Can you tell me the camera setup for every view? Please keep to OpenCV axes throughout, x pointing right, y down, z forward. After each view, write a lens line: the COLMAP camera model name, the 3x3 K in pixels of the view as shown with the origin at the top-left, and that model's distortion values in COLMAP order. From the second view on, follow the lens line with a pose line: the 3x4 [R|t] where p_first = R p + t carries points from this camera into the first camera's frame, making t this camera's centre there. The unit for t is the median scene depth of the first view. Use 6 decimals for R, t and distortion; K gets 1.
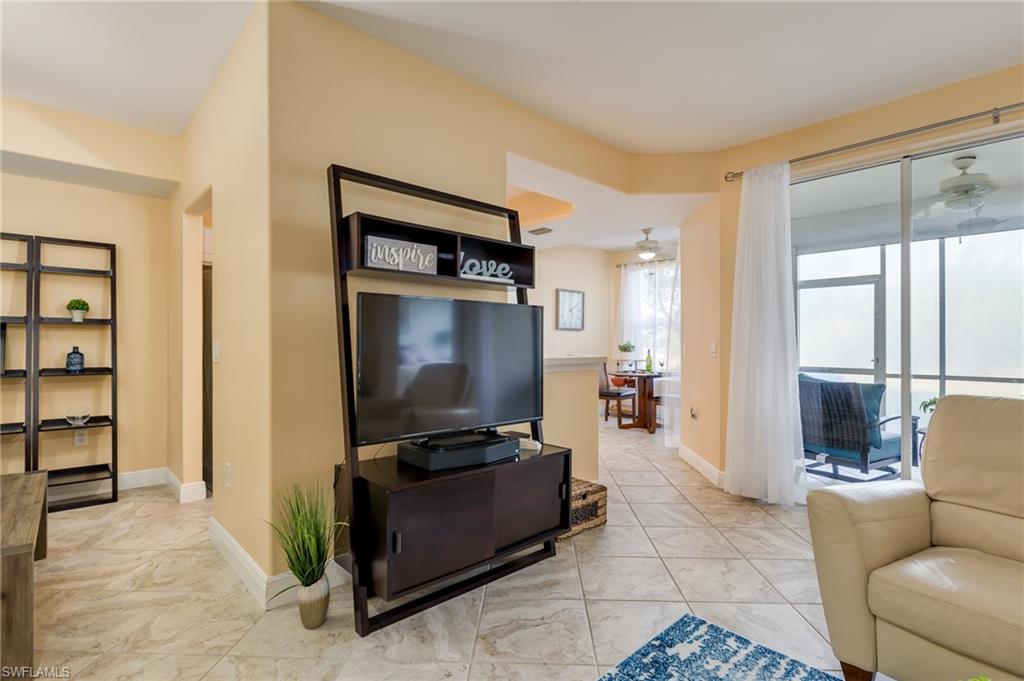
lens RADIAL K [[495.5, 0, 513.9], [0, 495.5, 341.1], [0, 0, 1]] dist [-0.000129, -0.001231]
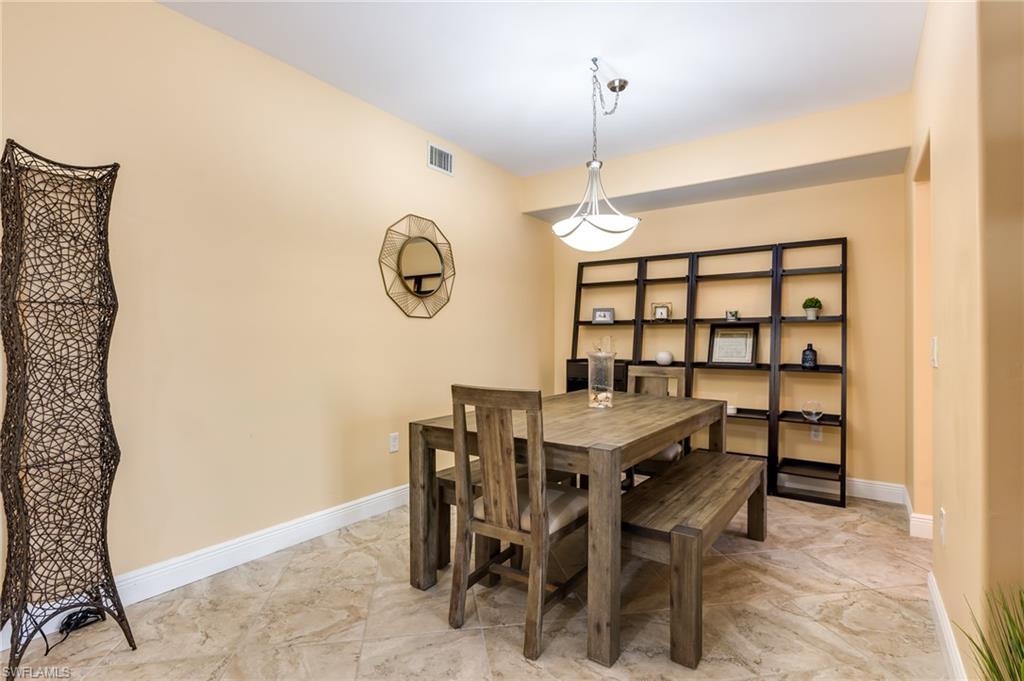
lens RADIAL K [[495.5, 0, 513.9], [0, 495.5, 341.1], [0, 0, 1]] dist [-0.000129, -0.001231]
pose [[0.216911, 0.002536, -0.976188, -0.015260], [0.002591, 0.999992, 0.003174, 0.000279], [0.976188, -0.003218, 0.216903, 0.202019]]
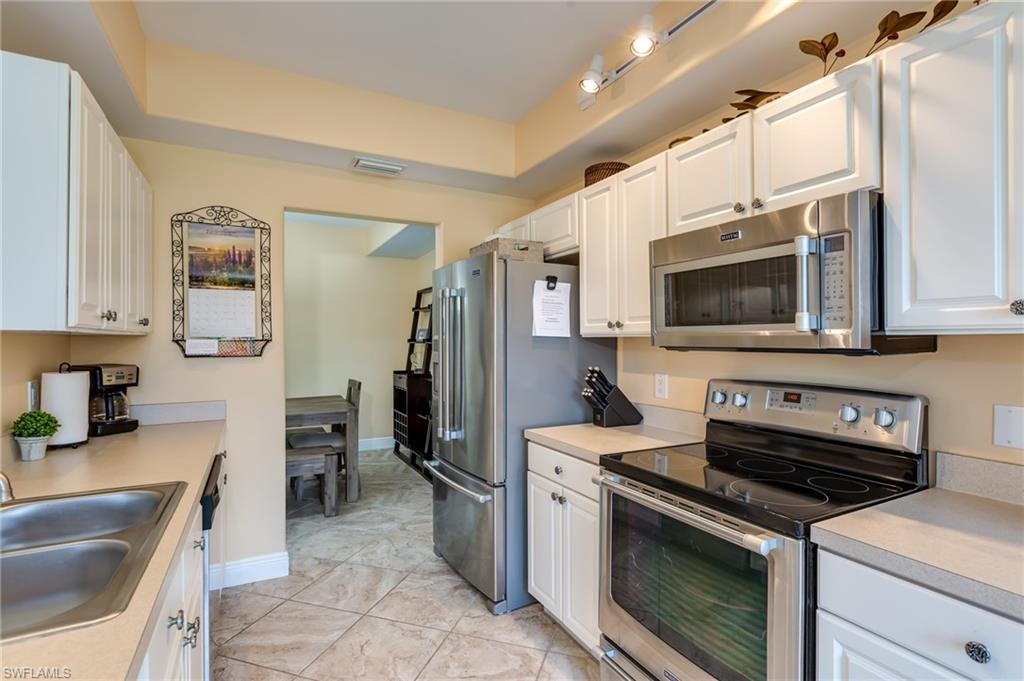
lens RADIAL K [[486.0, 0, 514.4], [0, 486.0, 344.5], [0, 0, 1]] dist [-0.003640, -0.000718]
pose [[-0.256441, 0.012443, -0.966480, 0.200991], [0.009519, 0.999901, 0.010348, -0.050750], [0.966513, -0.006547, -0.256534, 1.567598]]
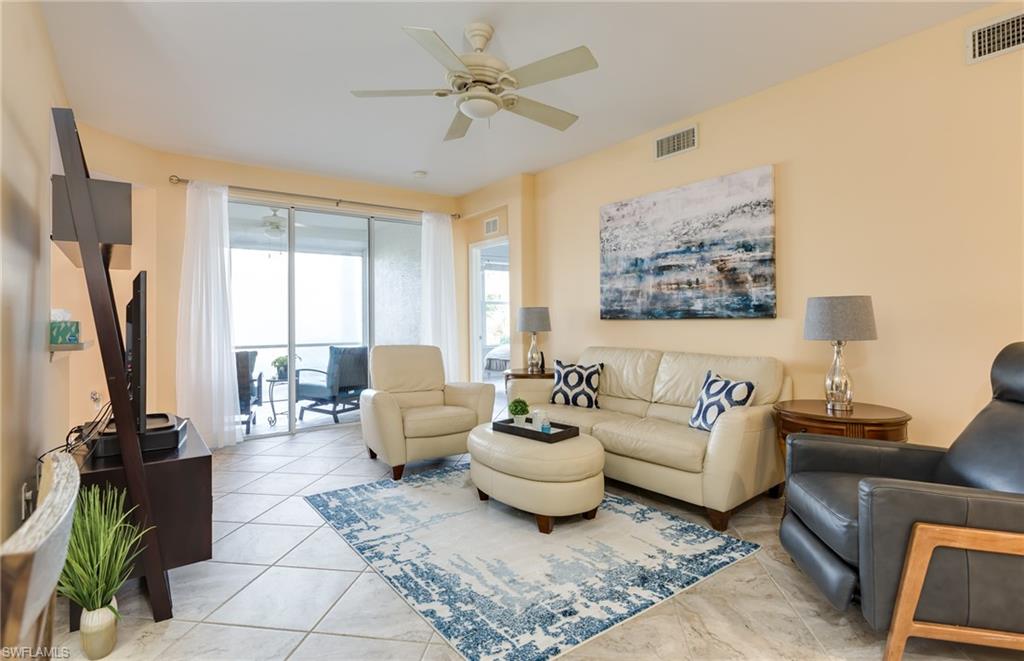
lens RADIAL K [[505.1, 0, 508.2], [0, 505.1, 313.8], [0, 0, 1]] dist [-0.003145, -0.000475]
pose [[0.105004, 0.011653, 0.994404, -0.761099], [0.007217, 0.999896, -0.012480, 0.000444], [-0.994446, 0.008487, 0.104909, 0.128666]]
